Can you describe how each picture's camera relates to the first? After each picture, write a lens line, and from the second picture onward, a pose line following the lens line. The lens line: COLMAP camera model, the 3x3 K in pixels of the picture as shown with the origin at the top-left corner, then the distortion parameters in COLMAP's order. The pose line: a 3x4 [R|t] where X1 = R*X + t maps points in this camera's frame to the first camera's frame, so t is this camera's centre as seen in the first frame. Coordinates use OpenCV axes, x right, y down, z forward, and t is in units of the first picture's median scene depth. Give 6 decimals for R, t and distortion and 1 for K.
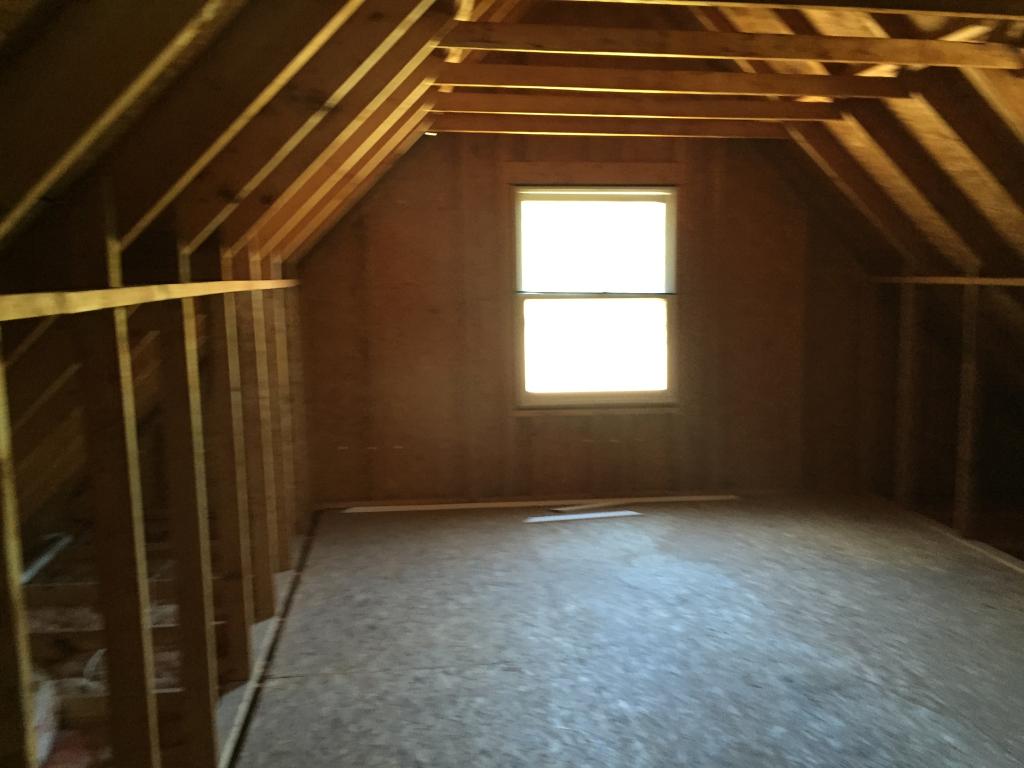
lens RADIAL K [[873.9, 0, 512.0], [0, 873.9, 384.0], [0, 0, 1]] dist [0.090414, -0.118138]
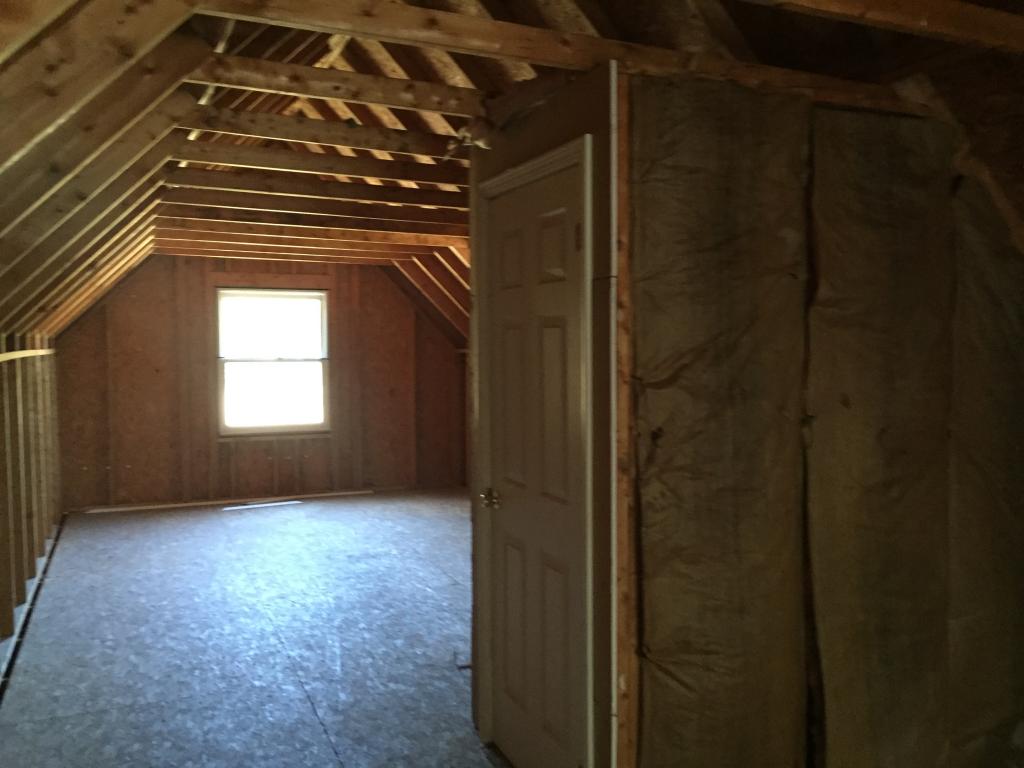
lens RADIAL K [[873.9, 0, 512.0], [0, 873.9, 384.0], [0, 0, 1]] dist [0.090414, -0.118138]
pose [[0.961817, -0.008682, 0.273555, 0.101730], [0.031080, 0.996496, -0.077653, 0.093198], [-0.271922, 0.083190, 0.958717, -0.748820]]
